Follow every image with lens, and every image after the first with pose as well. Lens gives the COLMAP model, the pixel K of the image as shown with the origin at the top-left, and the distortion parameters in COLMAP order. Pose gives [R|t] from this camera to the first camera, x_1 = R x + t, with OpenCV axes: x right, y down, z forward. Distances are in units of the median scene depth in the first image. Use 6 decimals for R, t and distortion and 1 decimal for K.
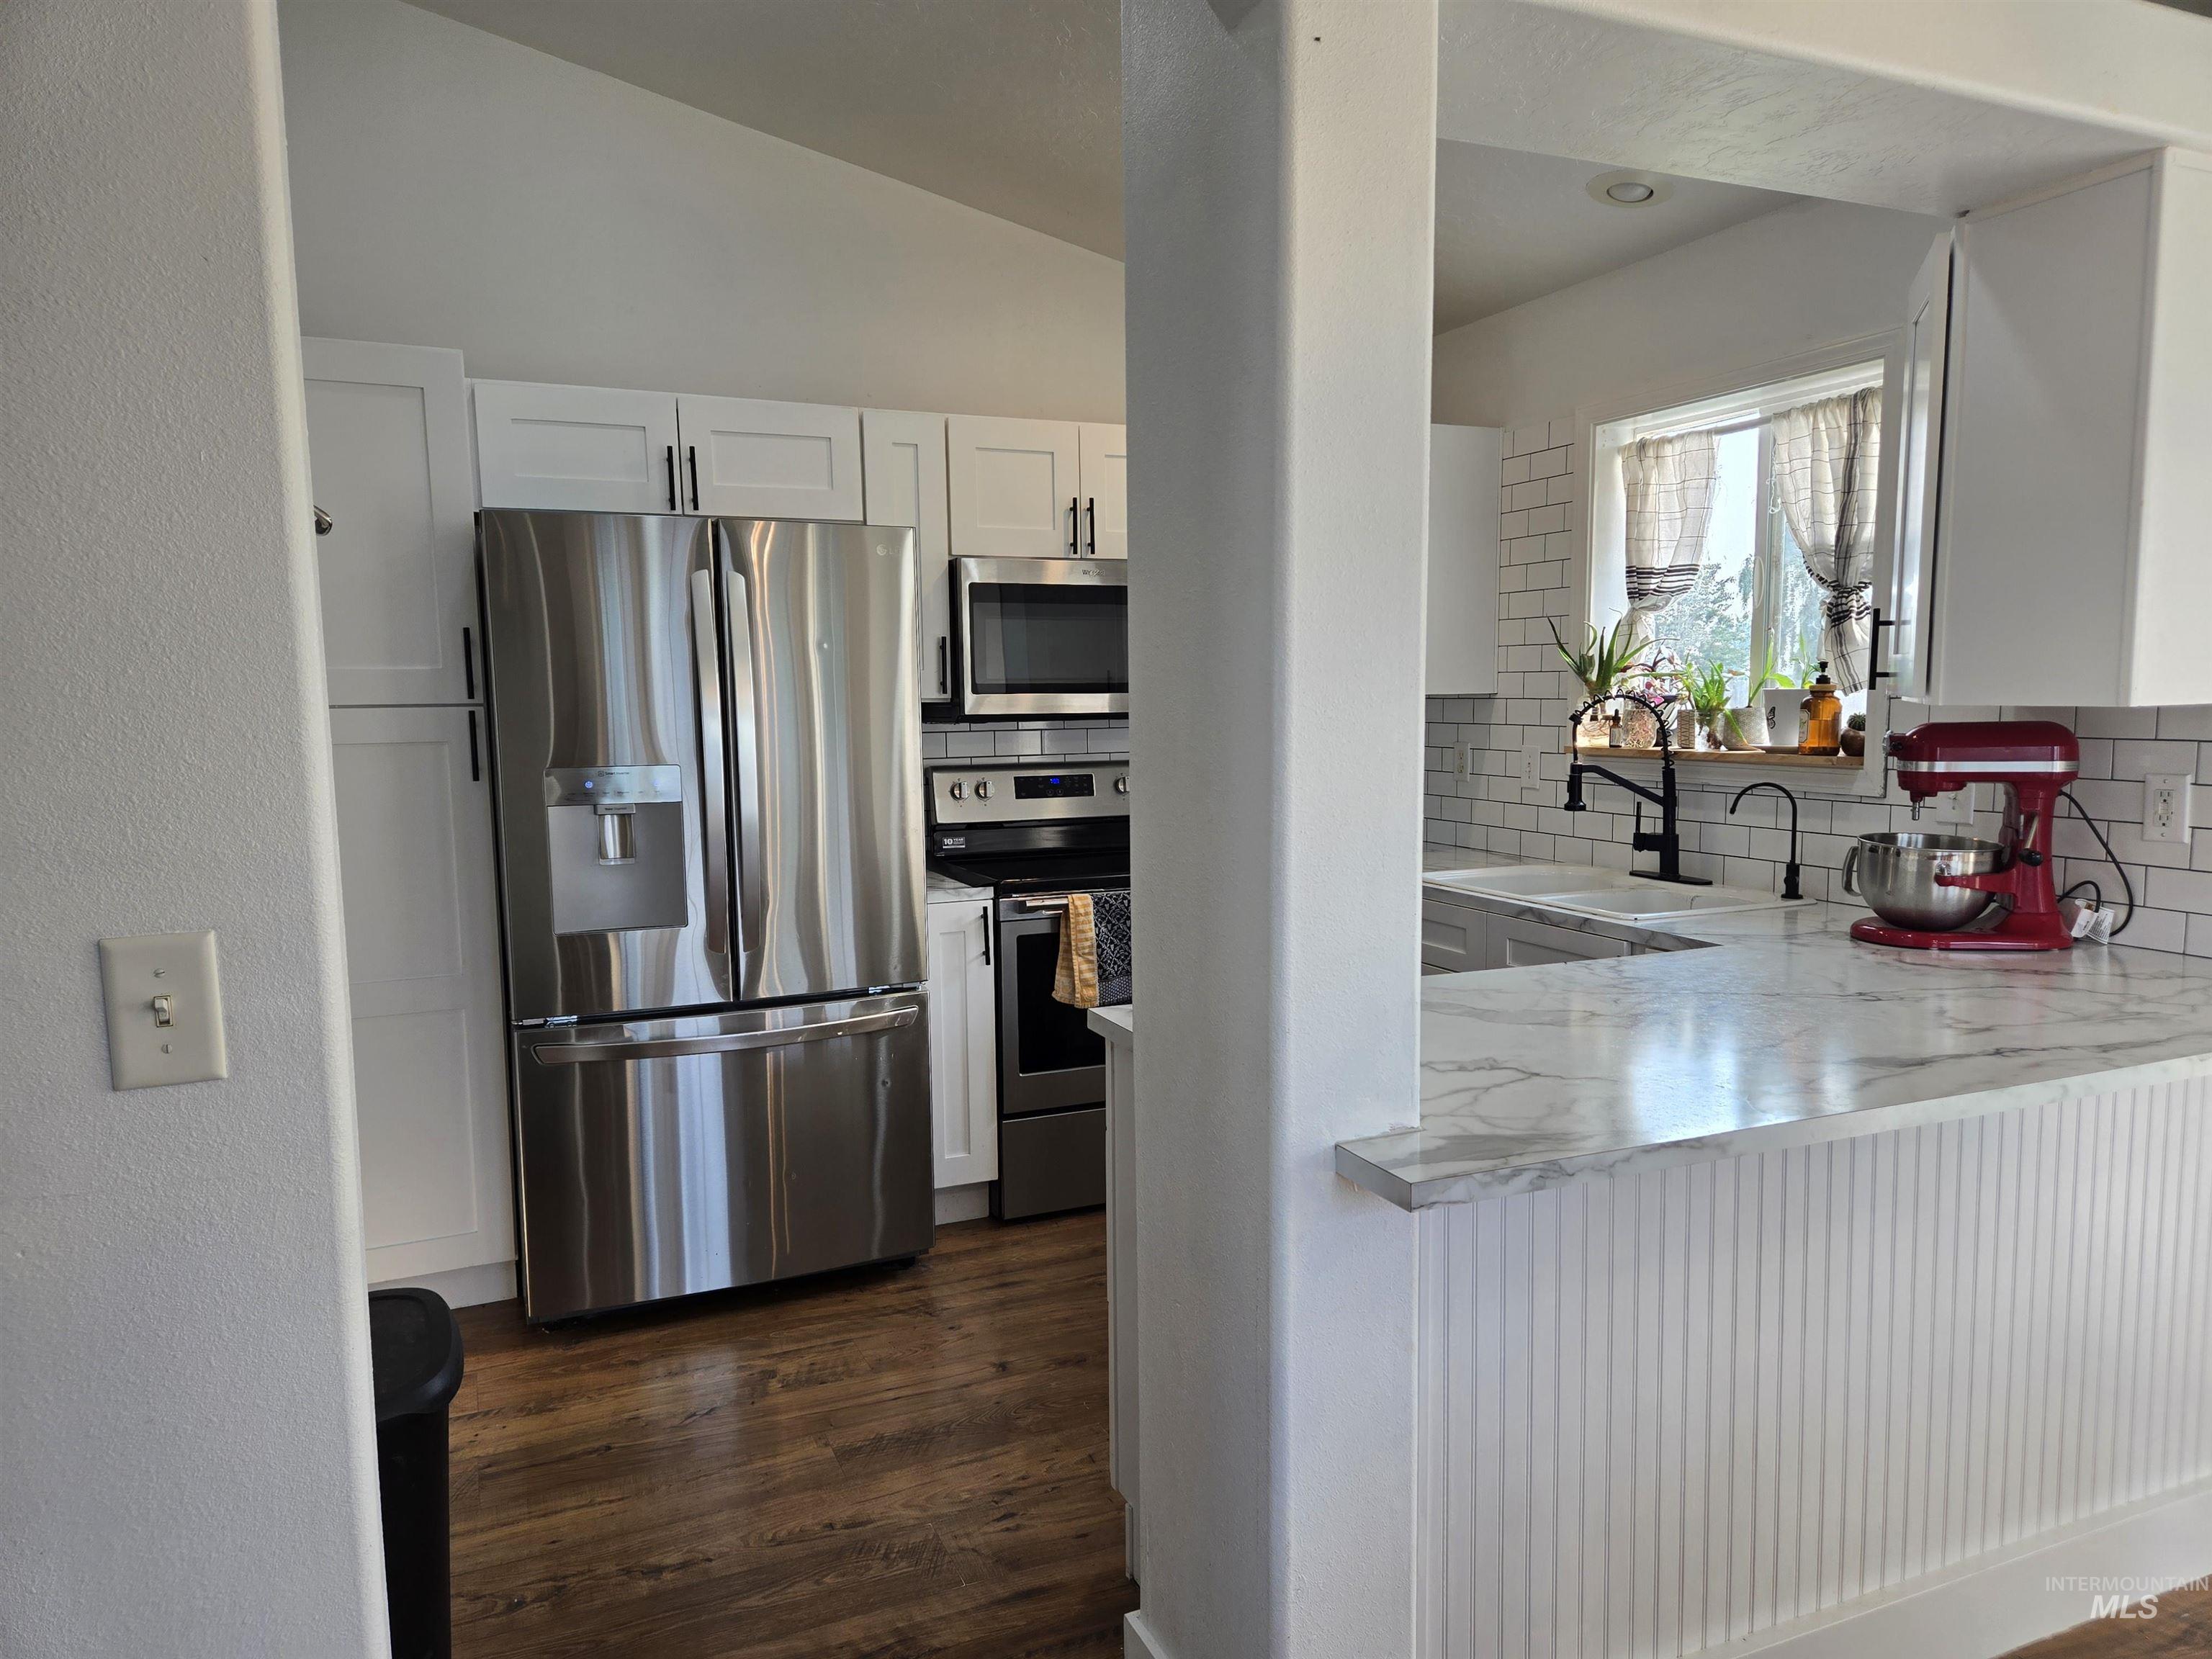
lens RADIAL K [[1497.4, 0, 1116.5], [0, 1497.4, 885.1], [0, 0, 1]] dist [0.077845, -0.059942]
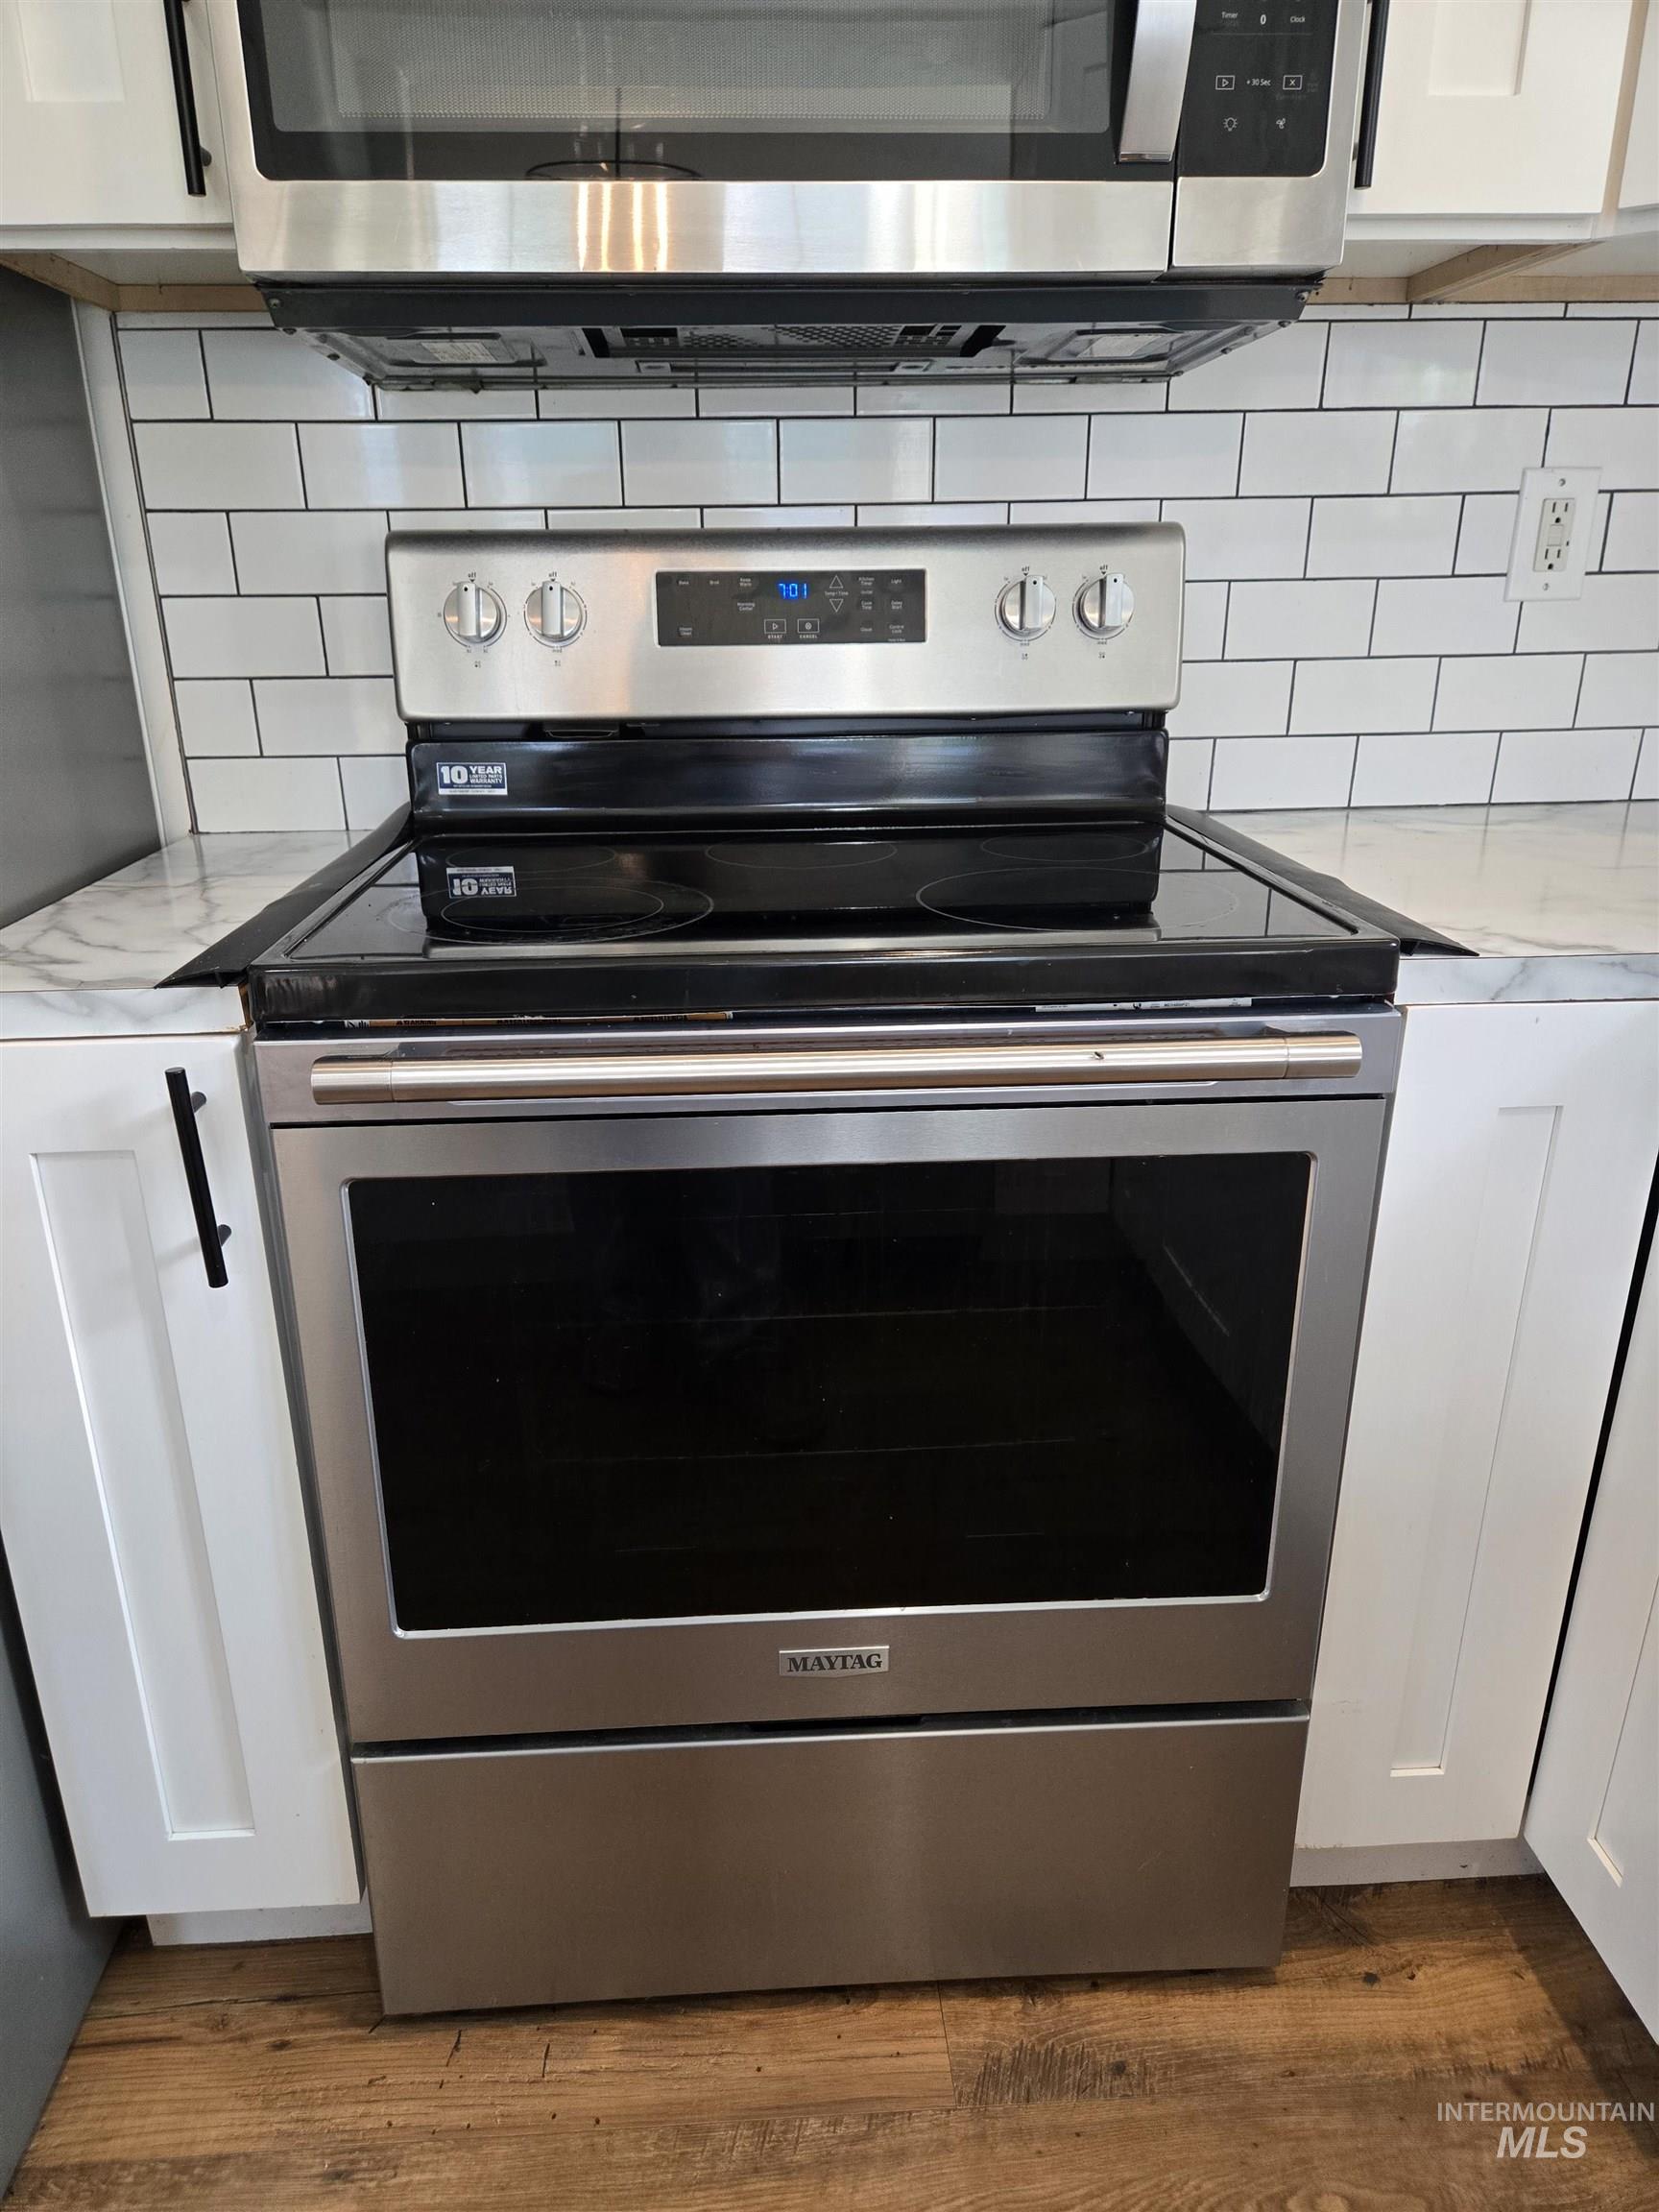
lens RADIAL K [[1497.4, 0, 817.1], [0, 1497.4, 1119.9], [0, 0, 1]] dist [0.077845, -0.059942]
pose [[0.933310, 0.125269, -0.336510, 0.096661], [-0.045616, 0.970942, 0.234926, -0.041034], [0.356161, -0.203908, 0.911905, 0.784203]]
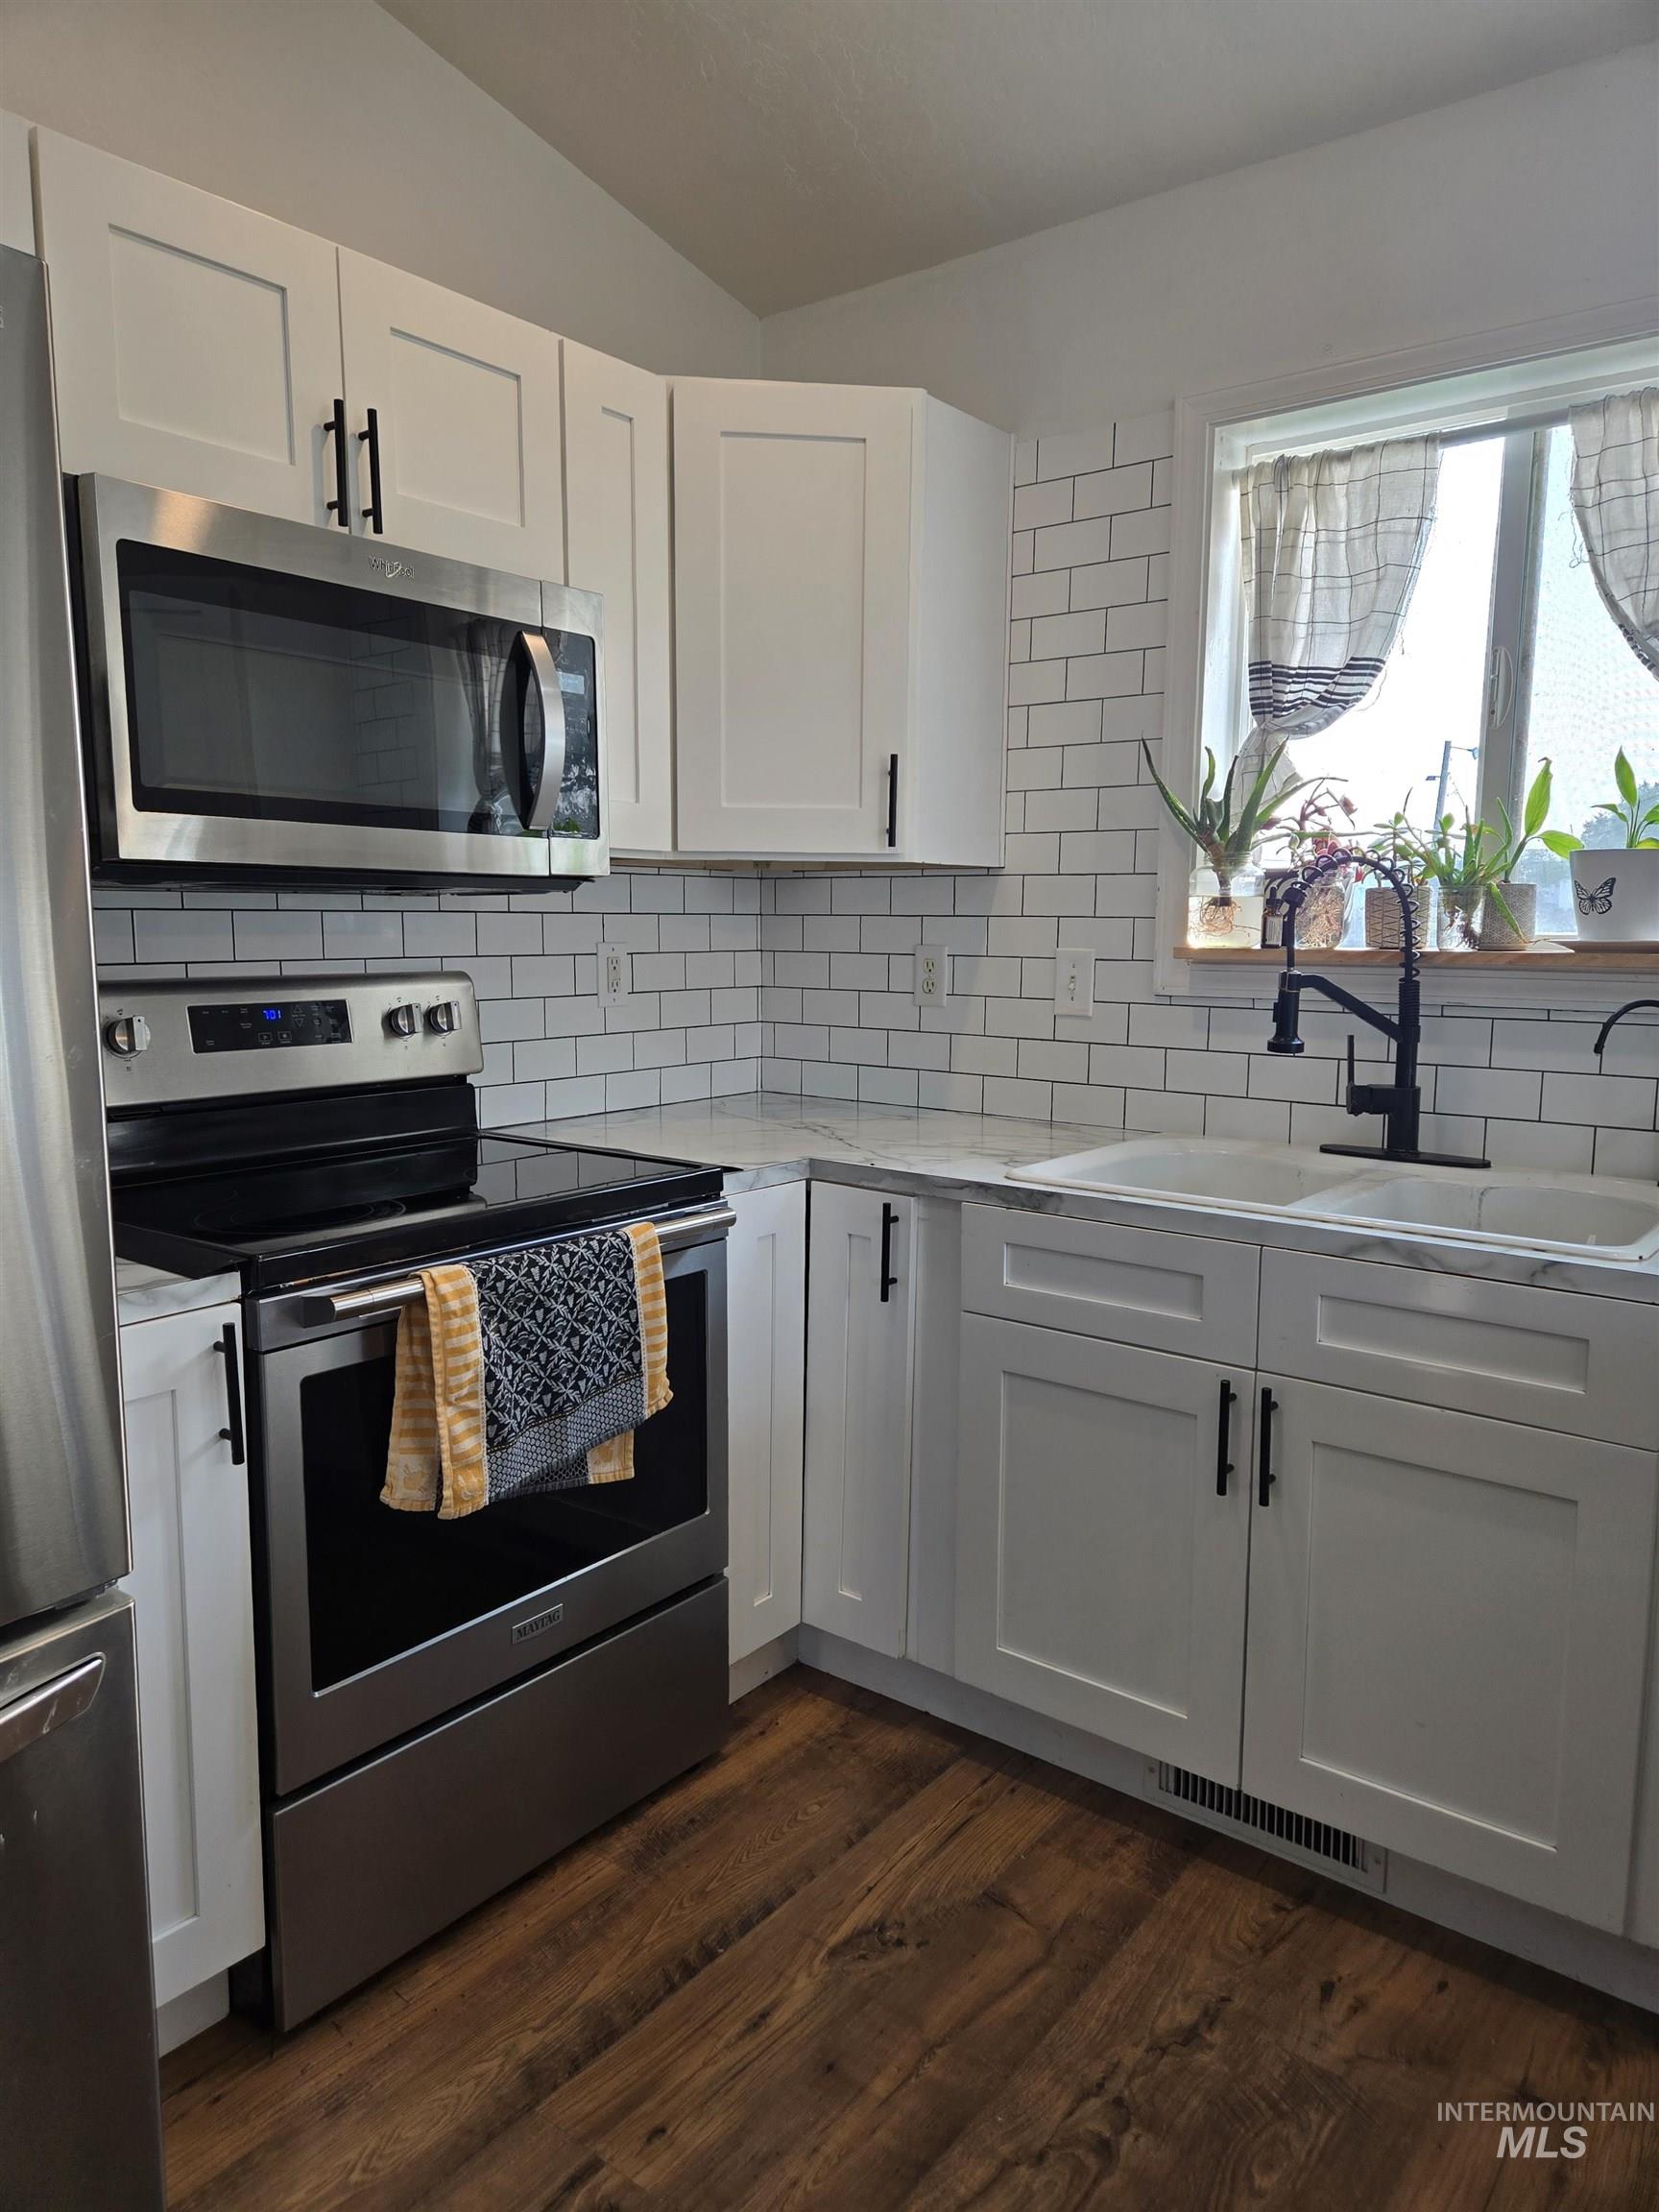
lens RADIAL K [[1497.4, 0, 817.1], [0, 1497.4, 1119.9], [0, 0, 1]] dist [0.077845, -0.059942]
pose [[0.884529, -0.047706, 0.464039, -0.131632], [0.044893, 0.998845, 0.017113, -0.040217], [-0.464320, 0.005696, 0.885649, 0.543848]]
